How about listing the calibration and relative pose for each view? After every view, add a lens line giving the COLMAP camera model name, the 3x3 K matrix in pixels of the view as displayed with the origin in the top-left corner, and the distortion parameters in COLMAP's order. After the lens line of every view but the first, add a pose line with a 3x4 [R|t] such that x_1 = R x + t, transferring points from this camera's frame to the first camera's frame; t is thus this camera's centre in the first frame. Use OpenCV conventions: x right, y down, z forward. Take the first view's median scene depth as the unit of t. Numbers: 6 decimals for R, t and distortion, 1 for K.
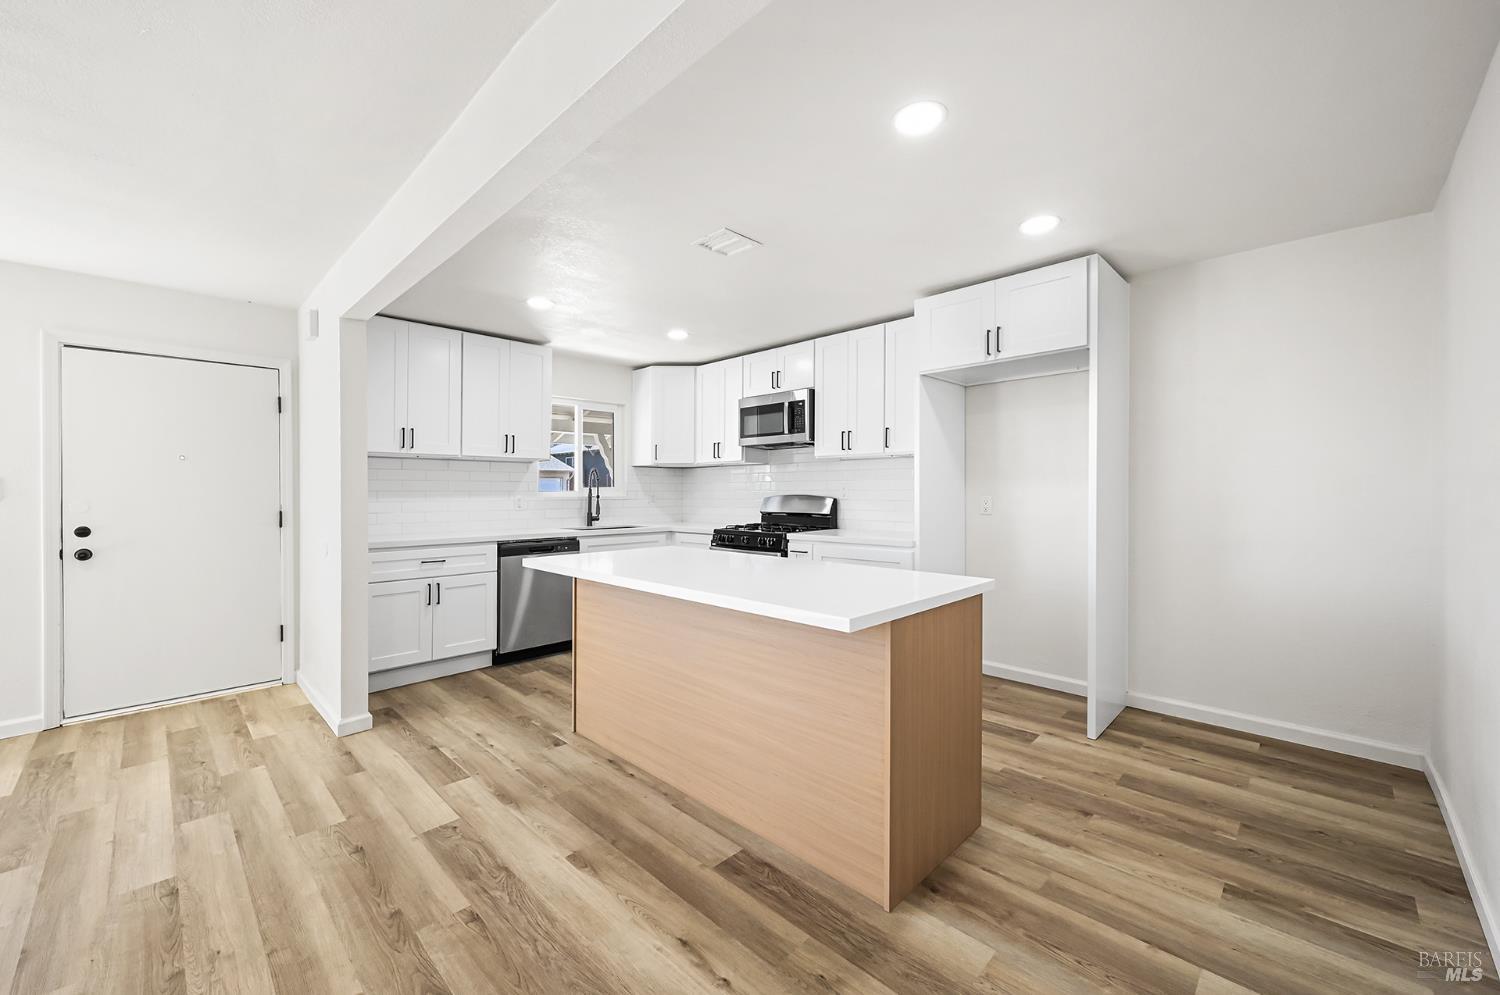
lens RADIAL K [[593.2, 0, 760.1], [0, 593.2, 497.1], [0, 0, 1]] dist [-0.001543, 0.000533]
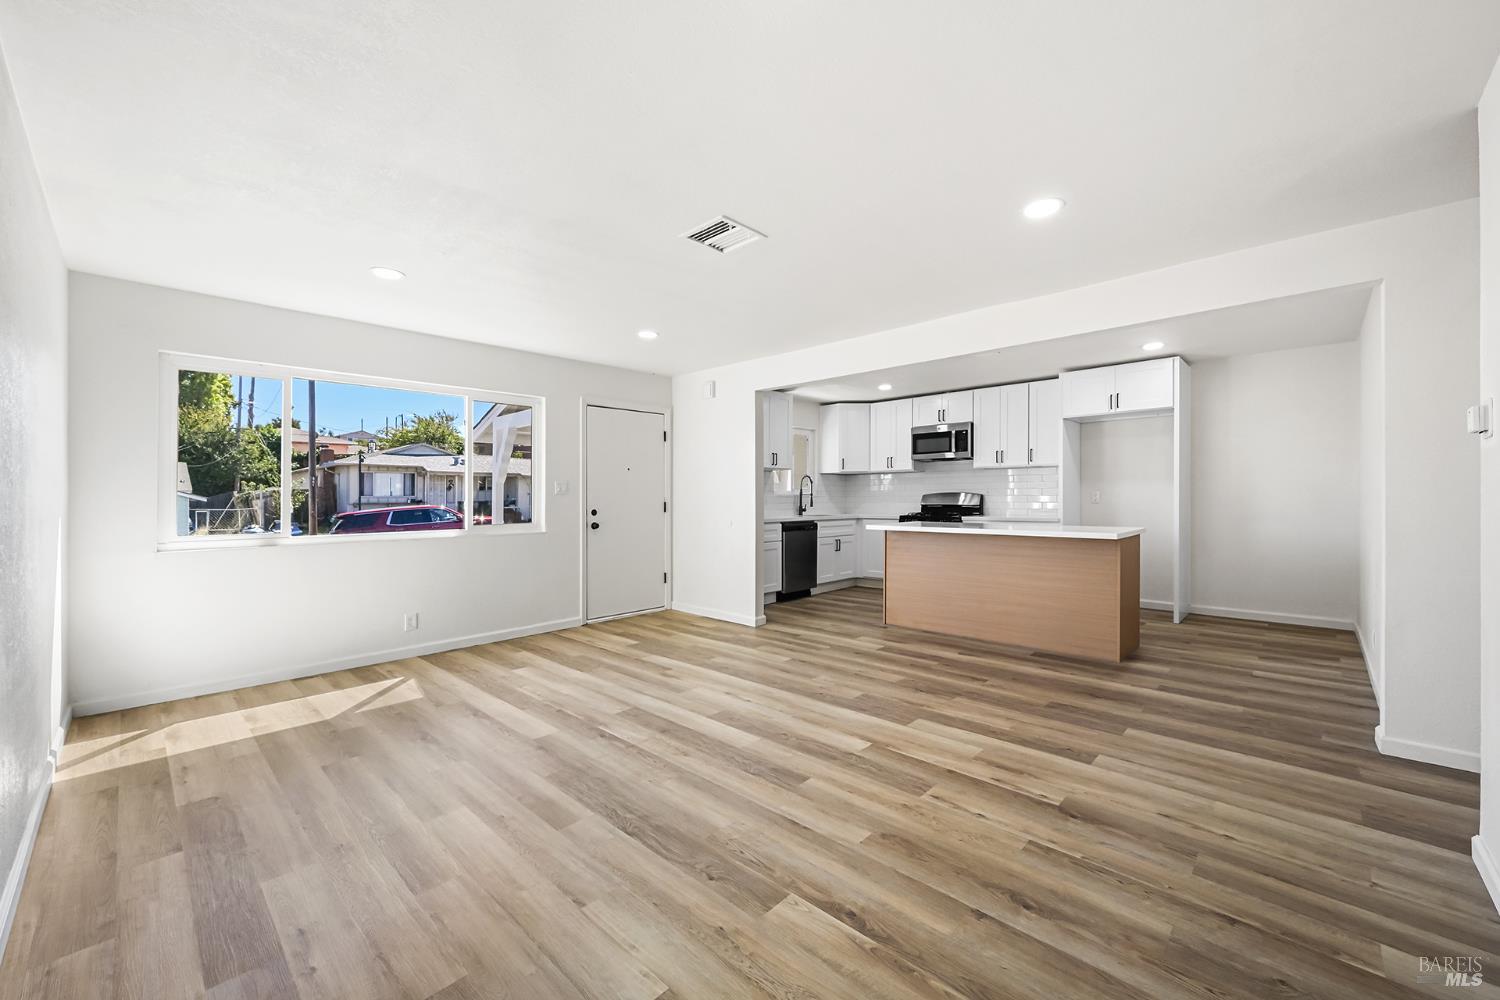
lens RADIAL K [[591.9, 0, 752.6], [0, 591.9, 503.7], [0, 0, 1]] dist [-0.005158, 0.000745]
pose [[0.999951, -0.003285, 0.009386, -0.531793], [0.003283, 0.999995, 0.000318, 0.026022], [-0.009387, -0.000287, 0.999956, -0.561551]]
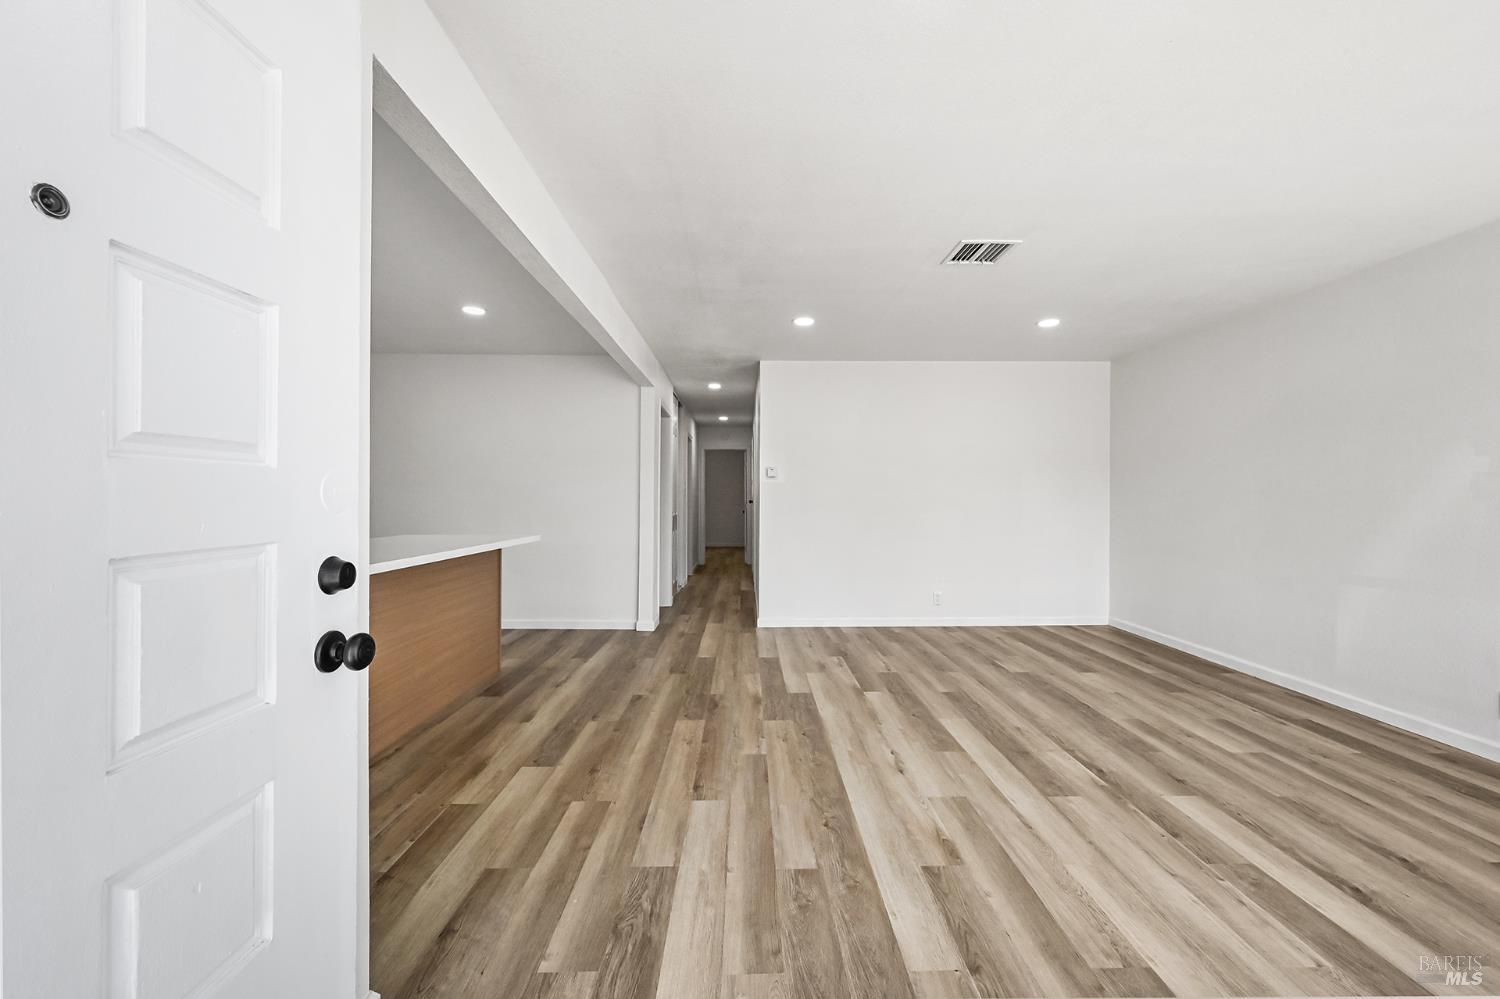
lens RADIAL K [[591.9, 0, 752.1], [0, 591.9, 488.2], [0, 0, 1]] dist [-0.005158, 0.000745]
pose [[-0.702074, 0.014979, 0.711947, -0.883920], [0.011976, 0.999886, -0.009226, 0.011653], [-0.712003, 0.002049, -0.702173, 0.801669]]
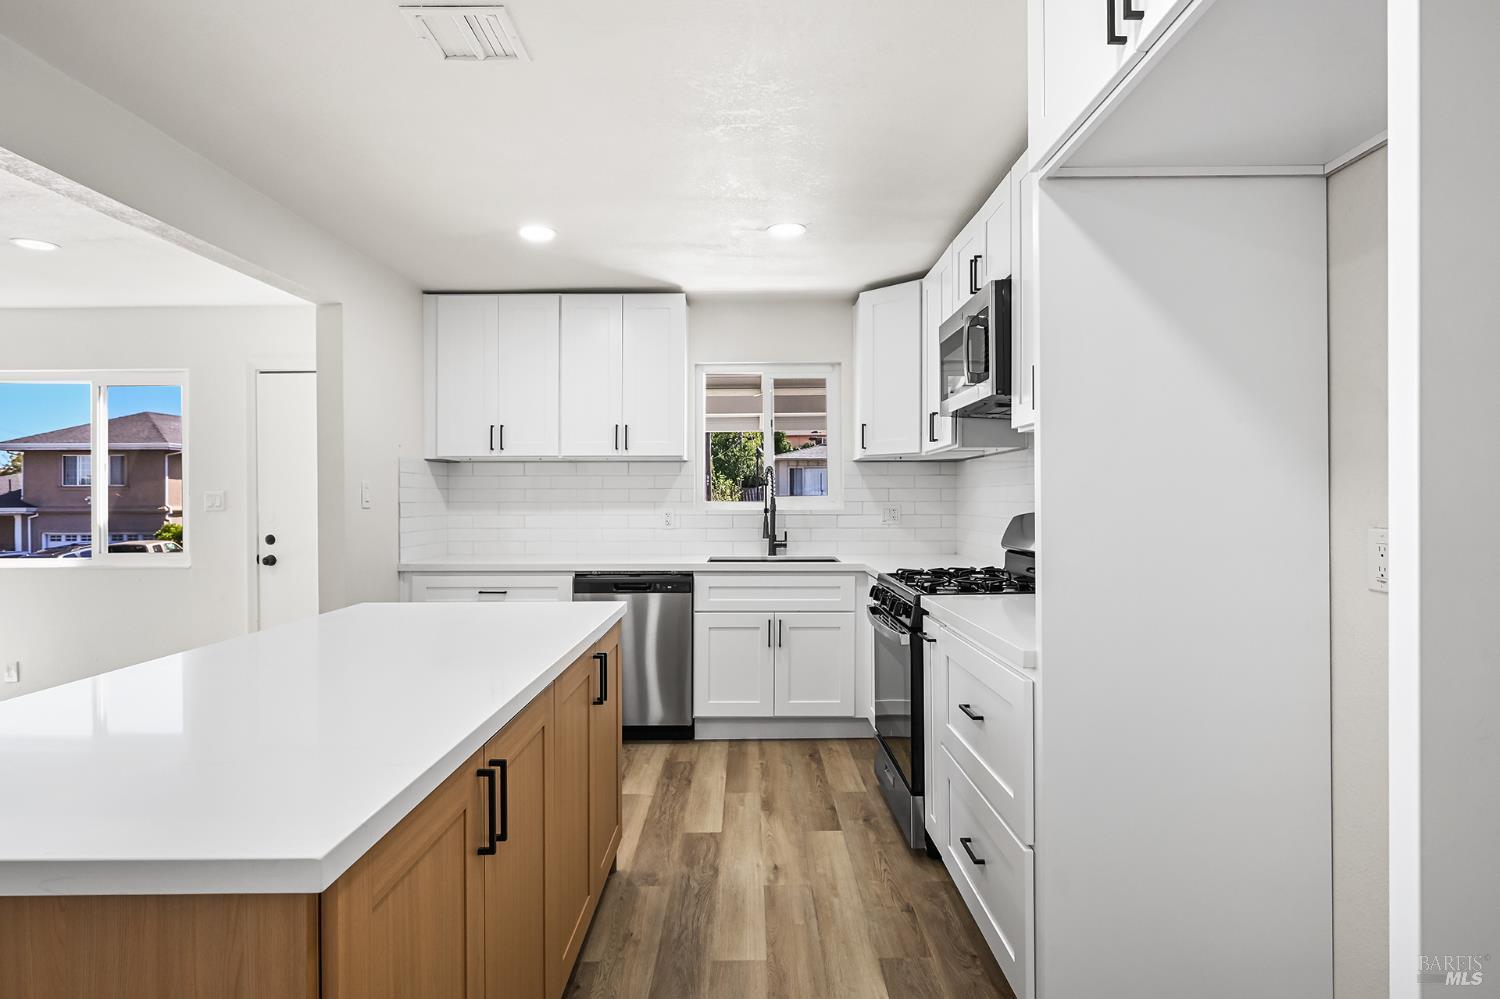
lens RADIAL K [[799.3, 0, 749.7], [0, 799.3, 509.4], [0, 0, 1]] dist [-0.000705, 0.000965]
pose [[0.695519, 0.010769, -0.718427, 0.413682], [-0.005337, 0.999938, 0.009822, -0.012849], [0.718488, -0.002997, 0.695533, 0.464826]]
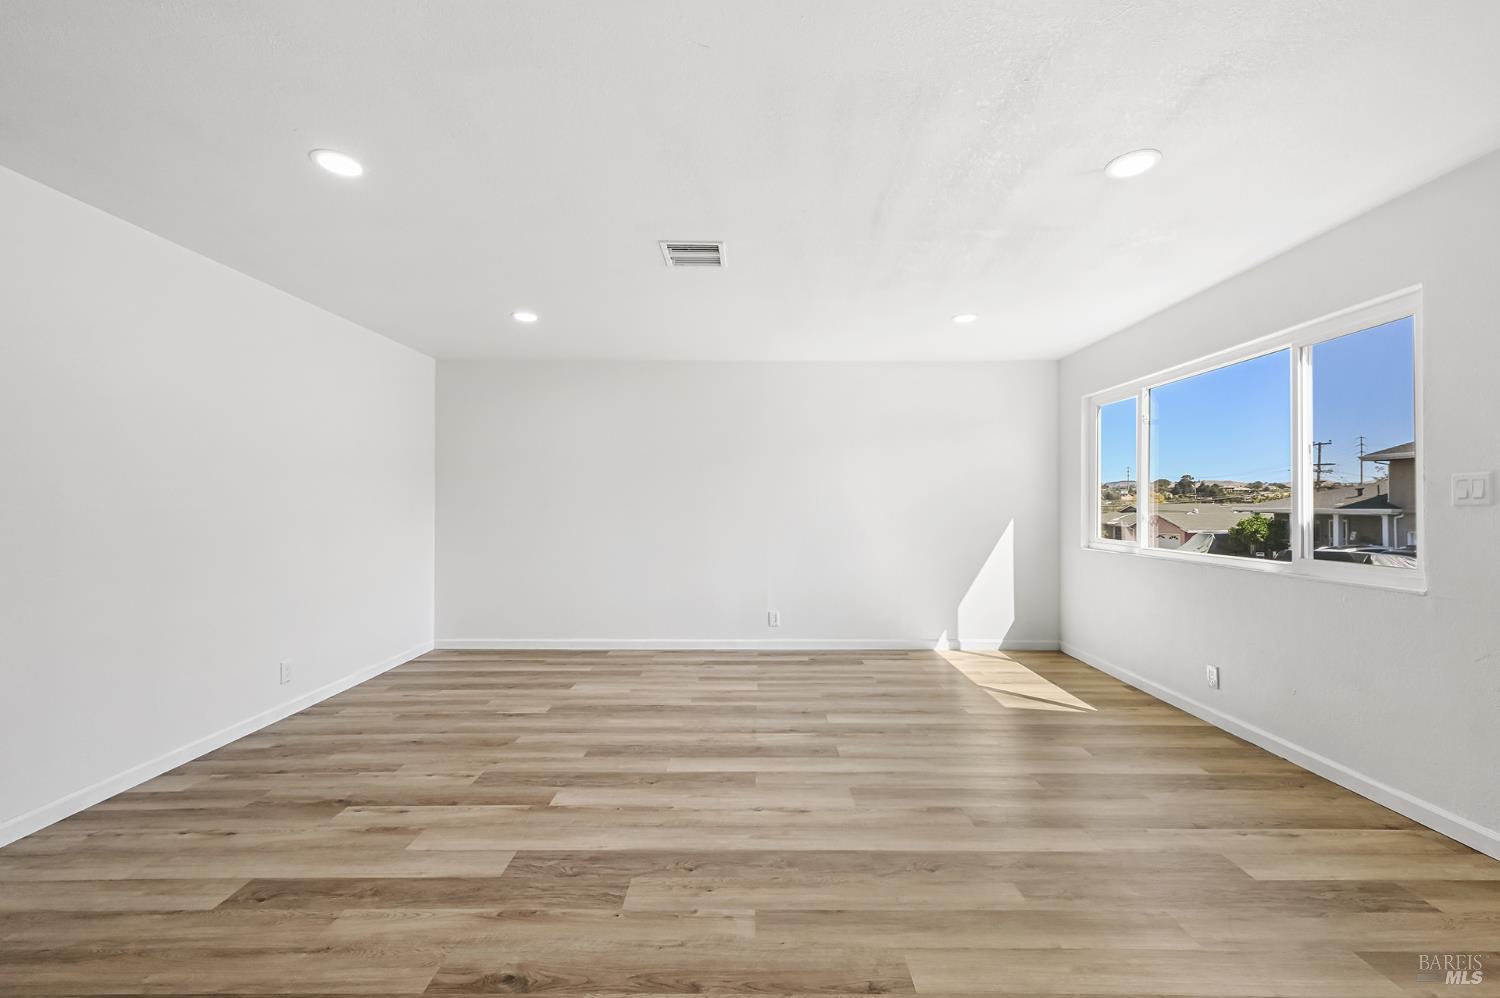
lens RADIAL K [[593.2, 0, 752.7], [0, 593.2, 498.8], [0, 0, 1]] dist [-0.001543, 0.000533]
pose [[-0.721777, -0.003539, -0.692117, -0.138642], [-0.004814, 0.999988, -0.000094, 0.000805], [0.692109, 0.003264, -0.721786, 0.643634]]
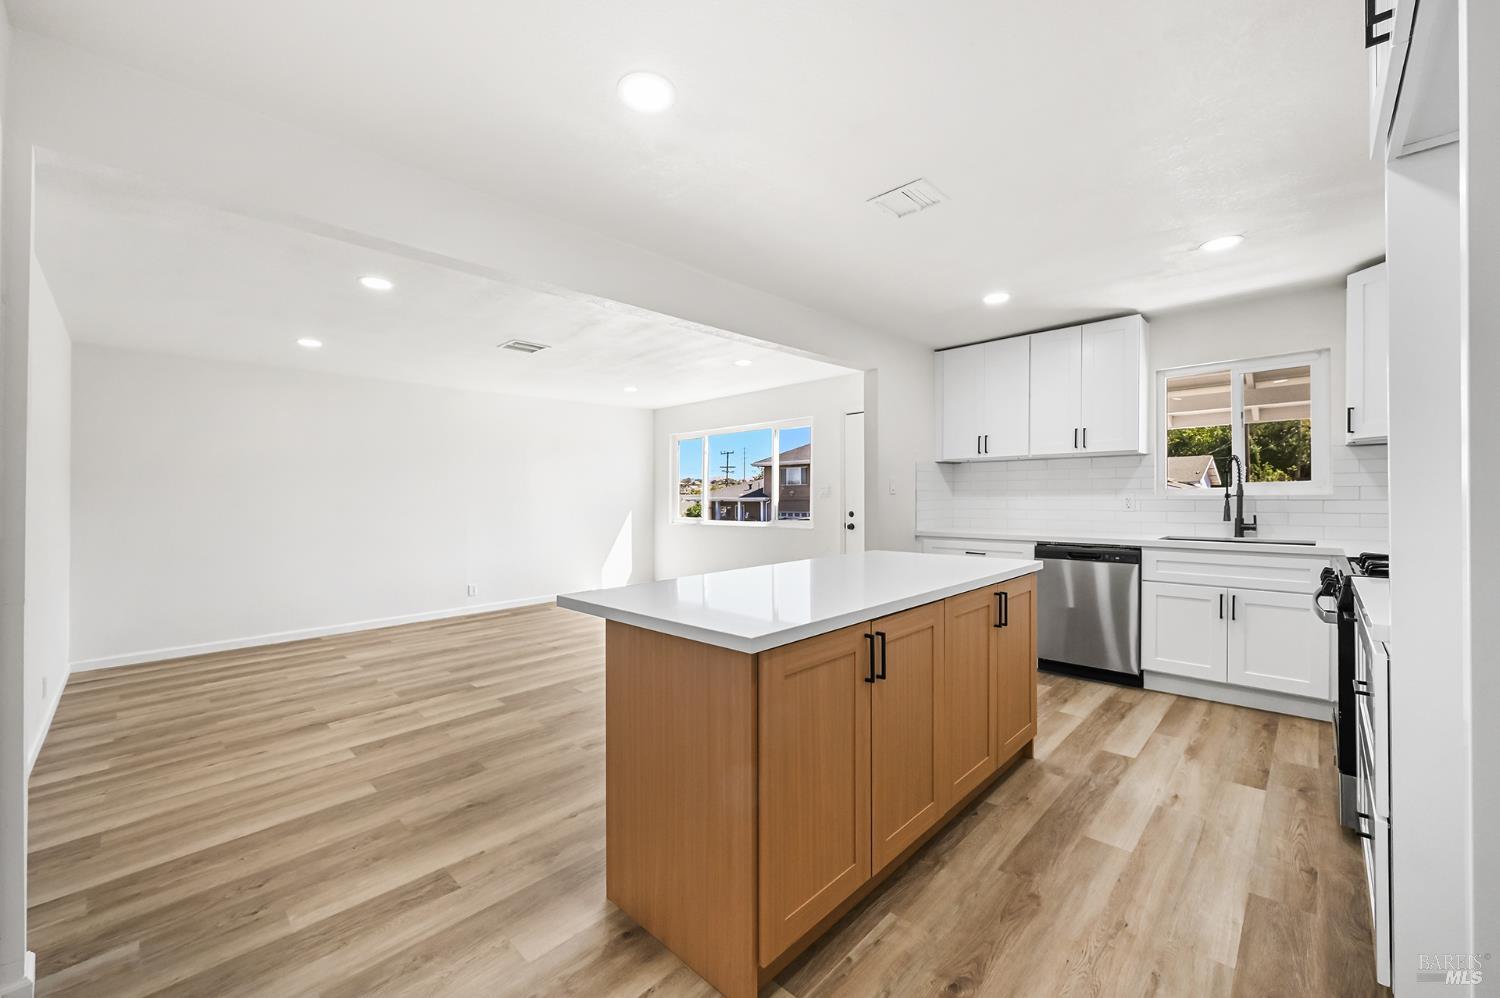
lens RADIAL K [[593.2, 0, 748.8], [0, 593.2, 493.1], [0, 0, 1]] dist [-0.001543, 0.000533]
pose [[0.000179, 0.001139, -0.999999, 0.528316], [0.001230, 0.999999, 0.001139, -0.006783], [0.999999, -0.001230, 0.000178, 0.521936]]
